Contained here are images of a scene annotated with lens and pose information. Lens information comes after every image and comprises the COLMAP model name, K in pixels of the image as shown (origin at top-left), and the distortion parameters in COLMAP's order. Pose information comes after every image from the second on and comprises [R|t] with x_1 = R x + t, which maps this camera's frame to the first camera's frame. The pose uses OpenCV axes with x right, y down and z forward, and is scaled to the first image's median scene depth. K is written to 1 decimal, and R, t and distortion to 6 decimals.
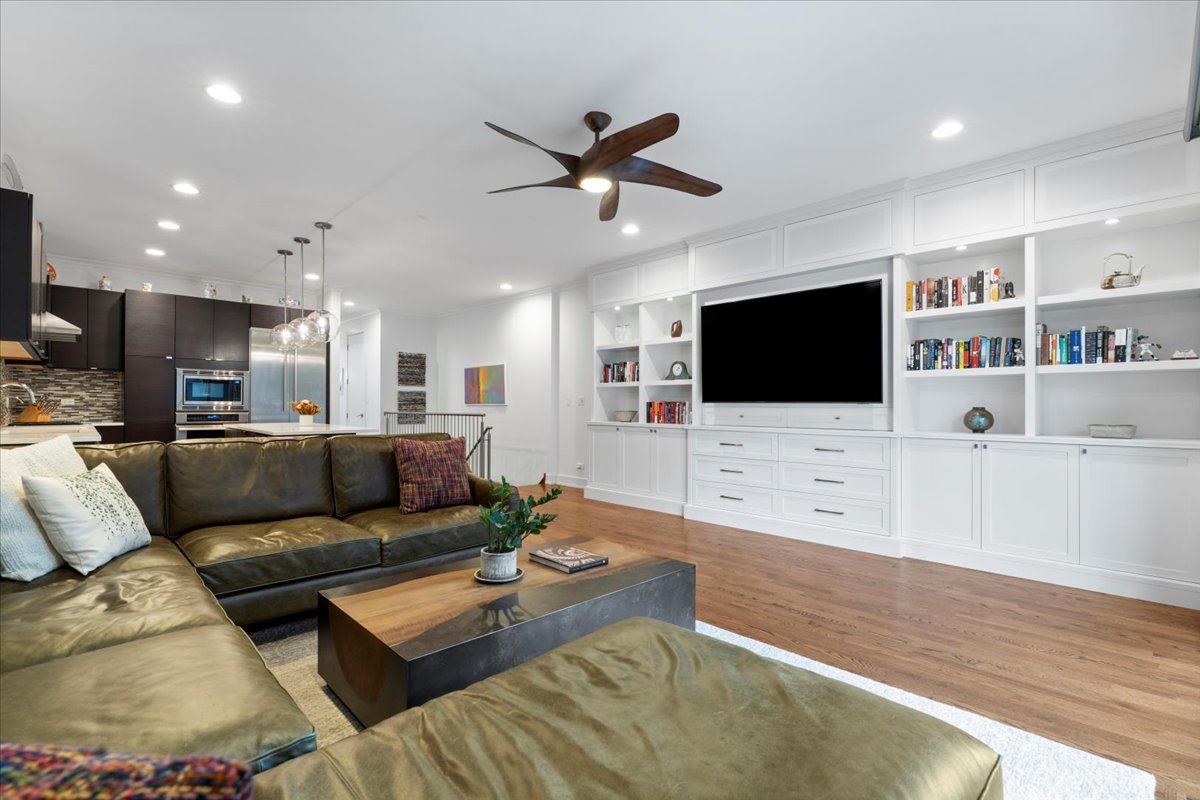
lens RADIAL K [[543.2, 0, 591.6], [0, 543.2, 400.9], [0, 0, 1]] dist [-0.001686, 0.000178]
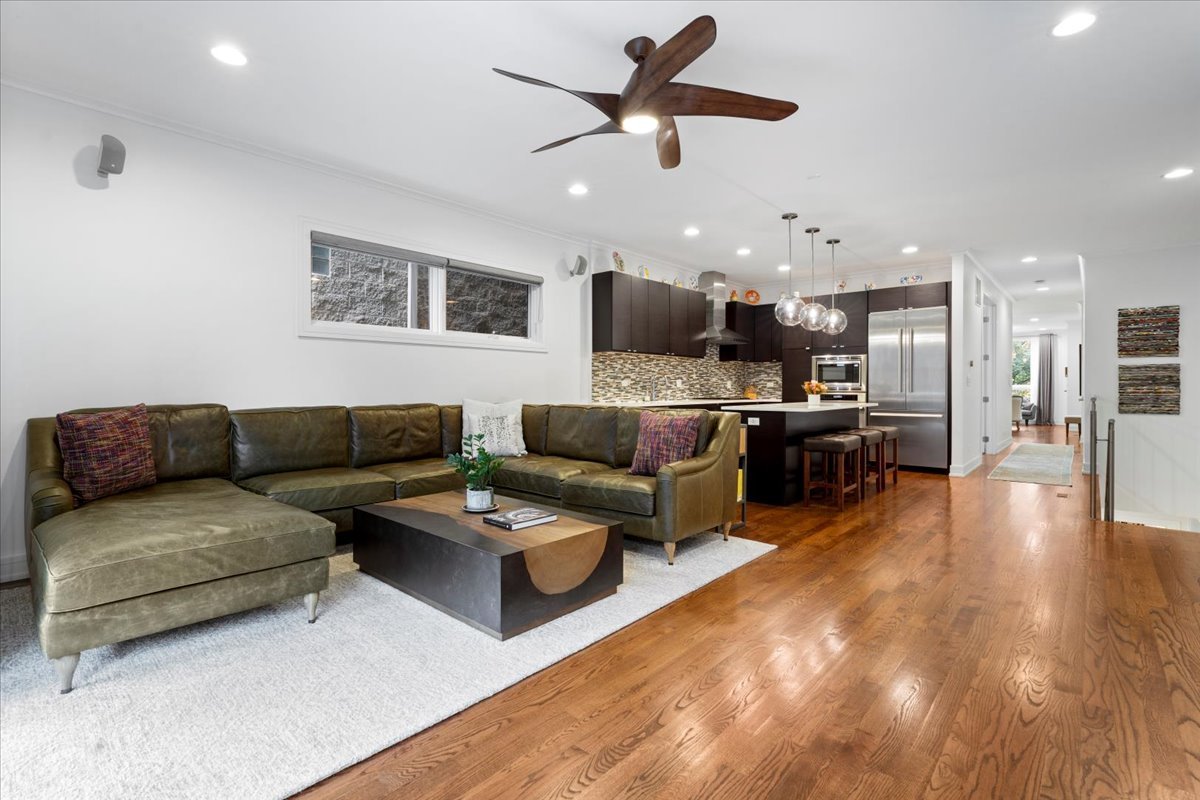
lens RADIAL K [[543.2, 0, 600.0], [0, 543.2, 391.6], [0, 0, 1]] dist [-0.001686, 0.000178]
pose [[0.081729, 0.002789, -0.996651, 0.478322], [0.007456, 0.999966, 0.003409, 0.013196], [0.996627, -0.007710, 0.081705, 0.480273]]
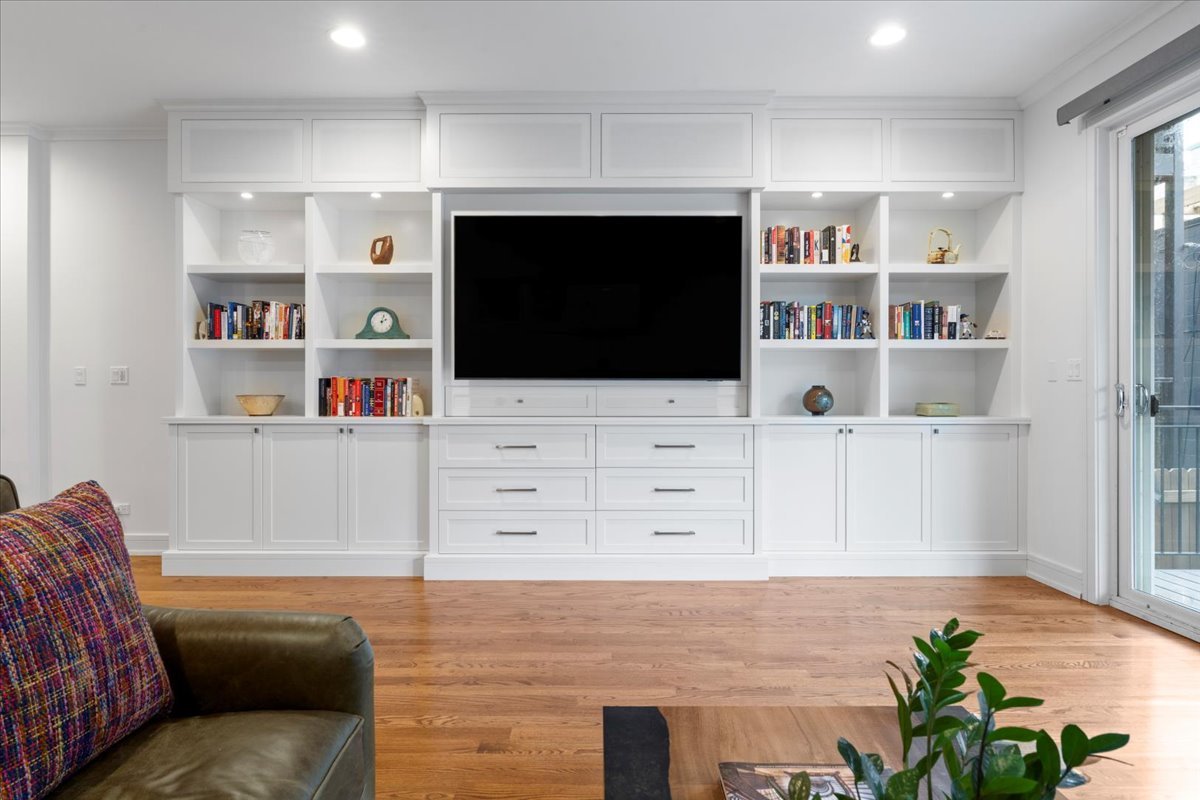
lens RADIAL K [[663.4, 0, 594.6], [0, 663.4, 392.4], [0, 0, 1]] dist [-0.004049, 0.002157]
pose [[0.693120, -0.005811, 0.720799, -0.199115], [-0.004128, 0.999919, 0.012031, 0.007855], [-0.720811, -0.011315, 0.693040, 0.364817]]
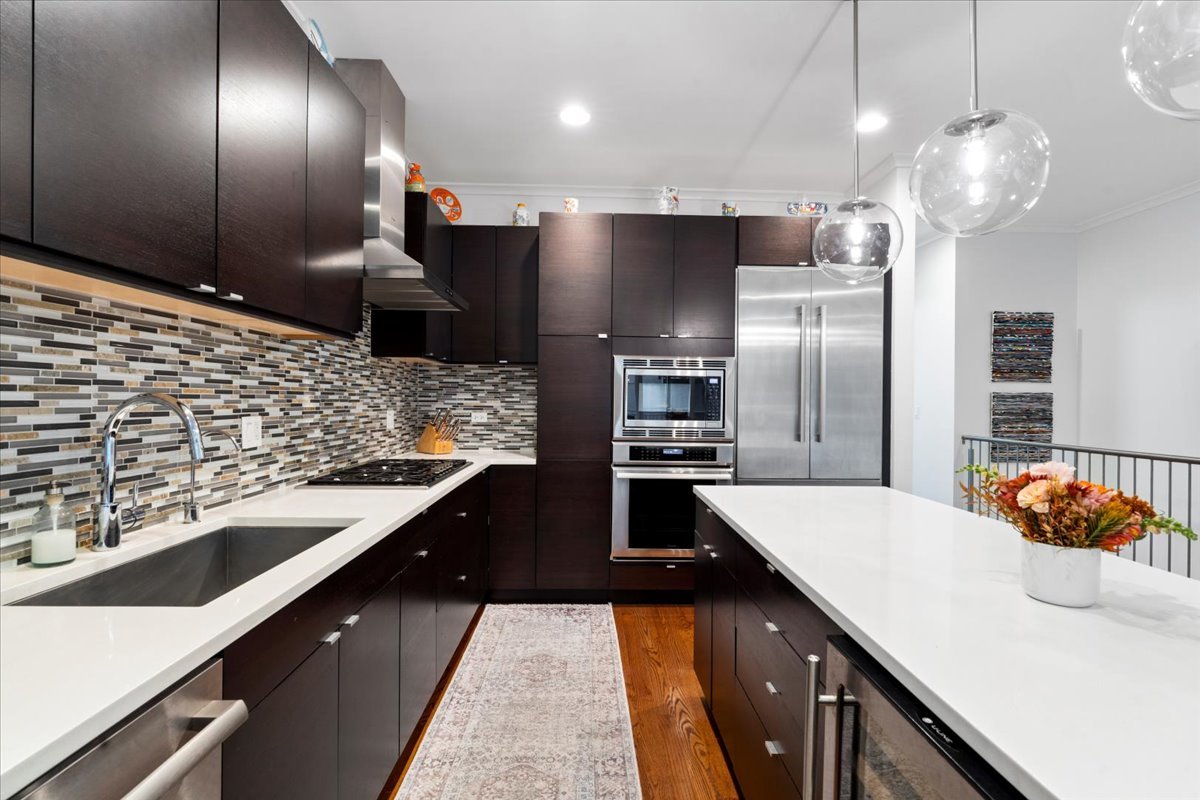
lens RADIAL K [[569.3, 0, 597.6], [0, 569.3, 402.3], [0, 0, 1]] dist [-0.006631, -0.000629]
pose [[0.740861, 0.006958, -0.671623, -0.472293], [-0.001670, 0.999962, 0.008518, -0.023682], [0.671657, -0.005189, 0.740844, 0.672806]]
